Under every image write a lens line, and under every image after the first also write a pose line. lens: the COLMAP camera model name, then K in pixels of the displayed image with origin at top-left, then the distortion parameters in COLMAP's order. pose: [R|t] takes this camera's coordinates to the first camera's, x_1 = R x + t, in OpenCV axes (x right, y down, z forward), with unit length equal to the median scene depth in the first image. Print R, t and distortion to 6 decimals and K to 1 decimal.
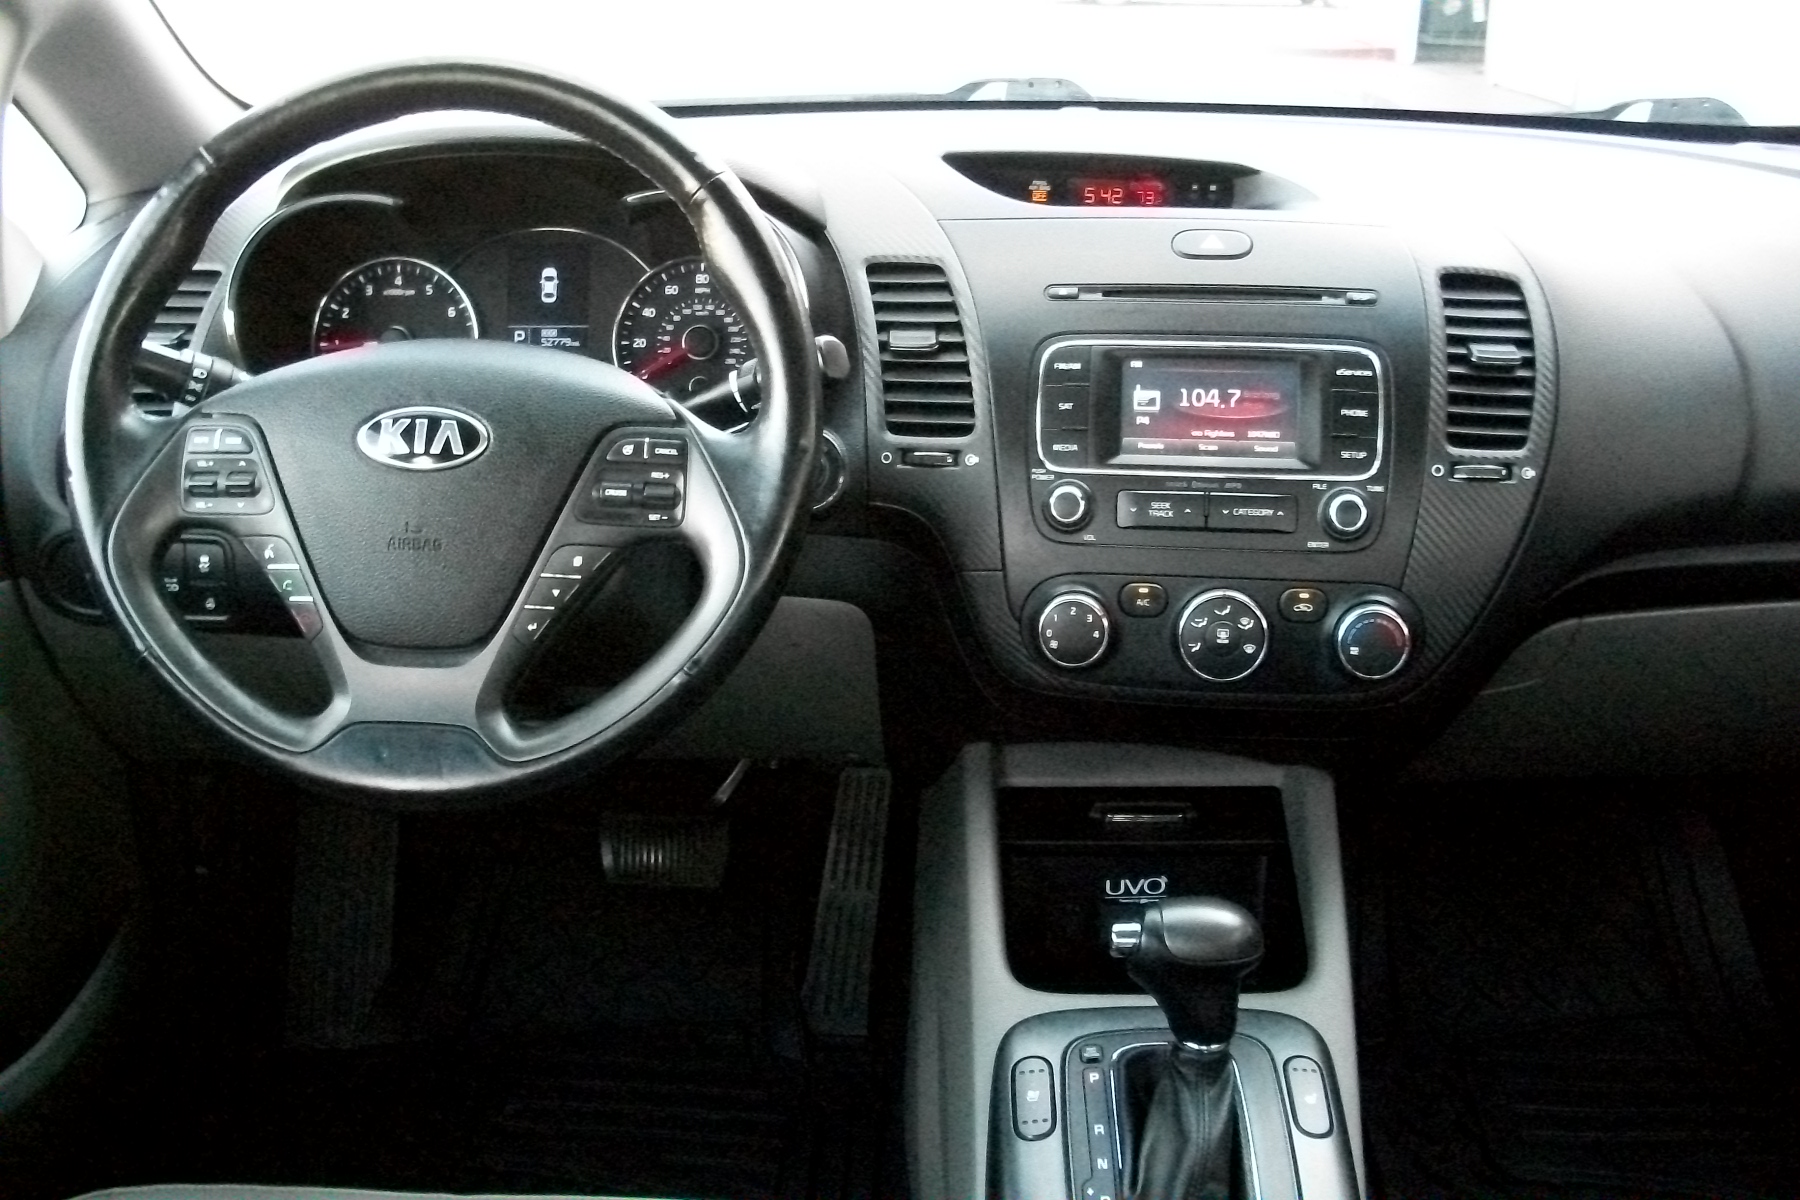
lens RADIAL K [[1927.5, 0, 900.0], [0, 1927.5, 600.0], [0, 0, 1]] dist [-0.217468, 0.217328]
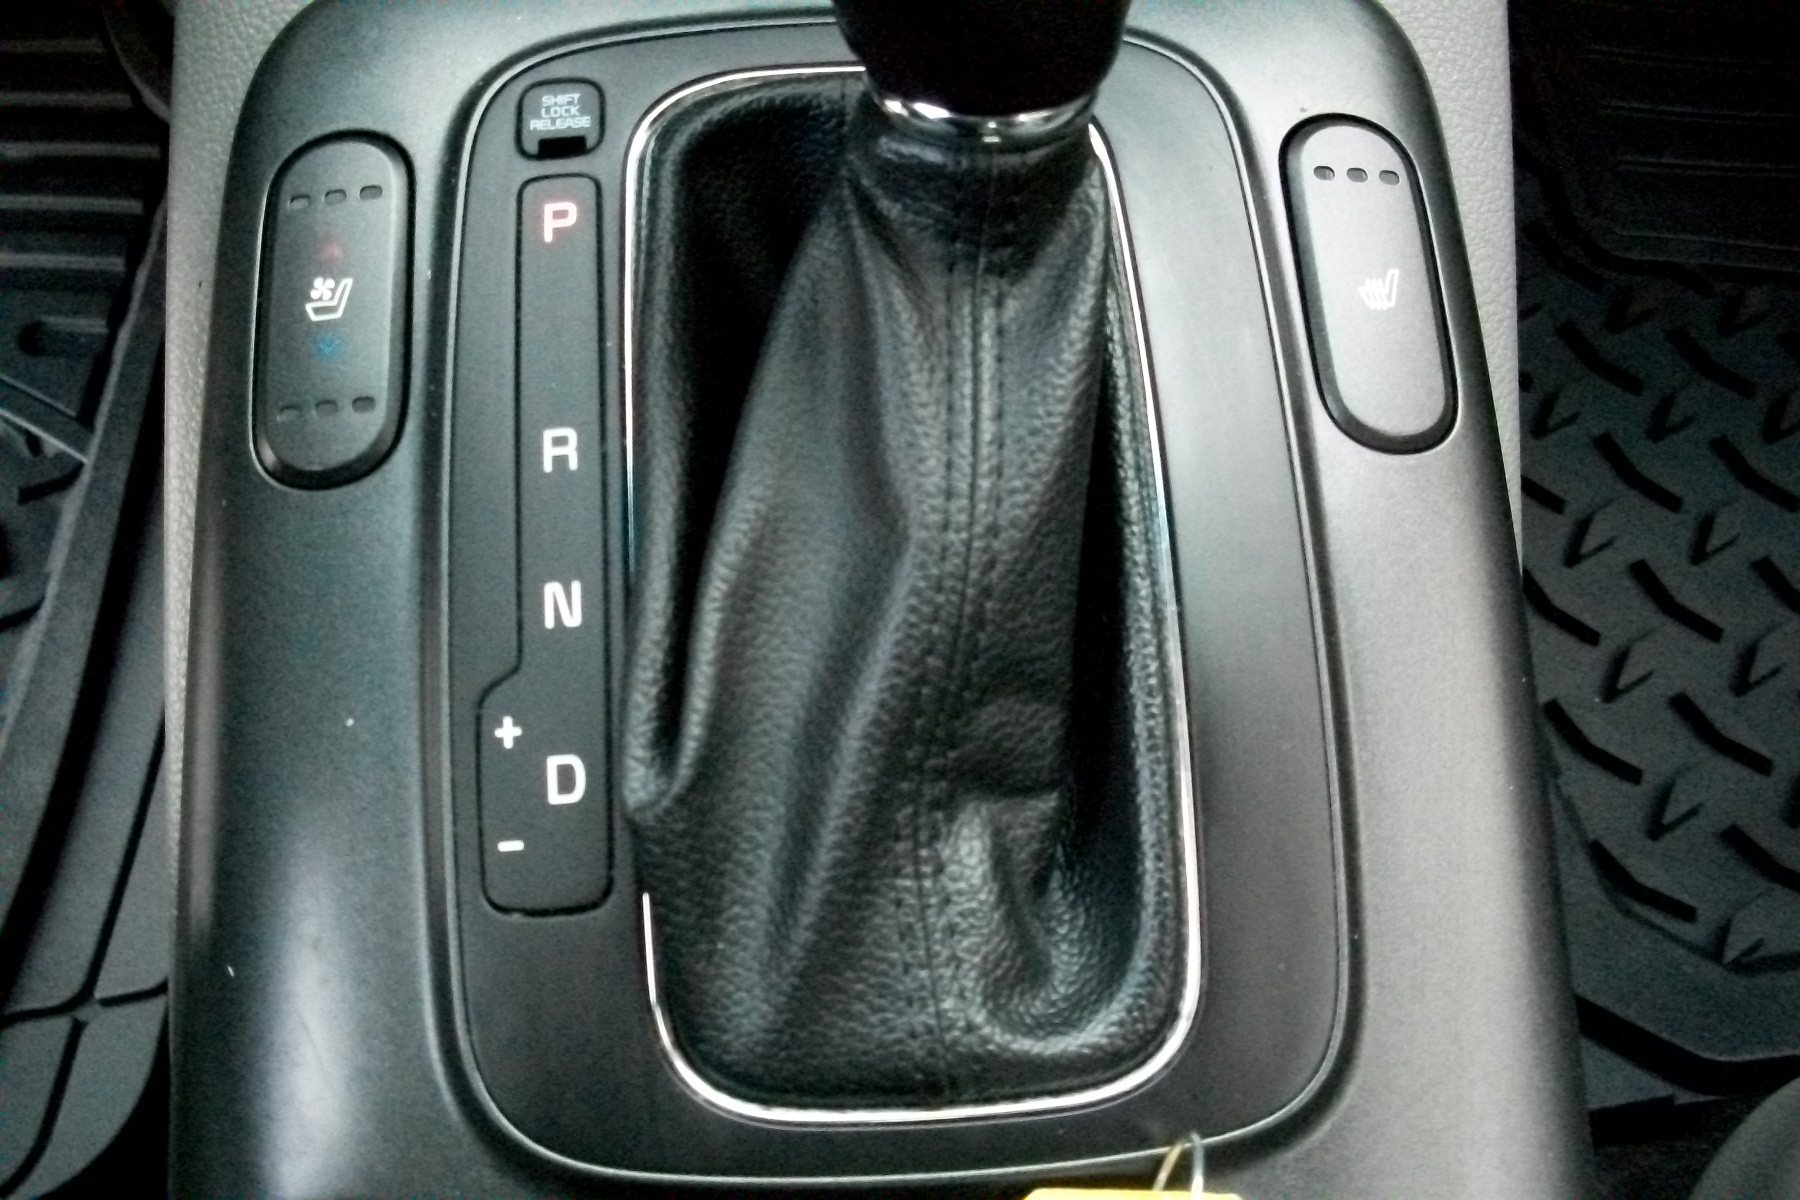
lens RADIAL K [[1927.5, 0, 900.0], [0, 1927.5, 600.0], [0, 0, 1]] dist [-0.217468, 0.217328]
pose [[0.996303, -0.046062, 0.072518, 0.130678], [-0.001134, 0.836986, 0.547224, 0.157850], [-0.085903, -0.545283, 0.833839, 0.773951]]
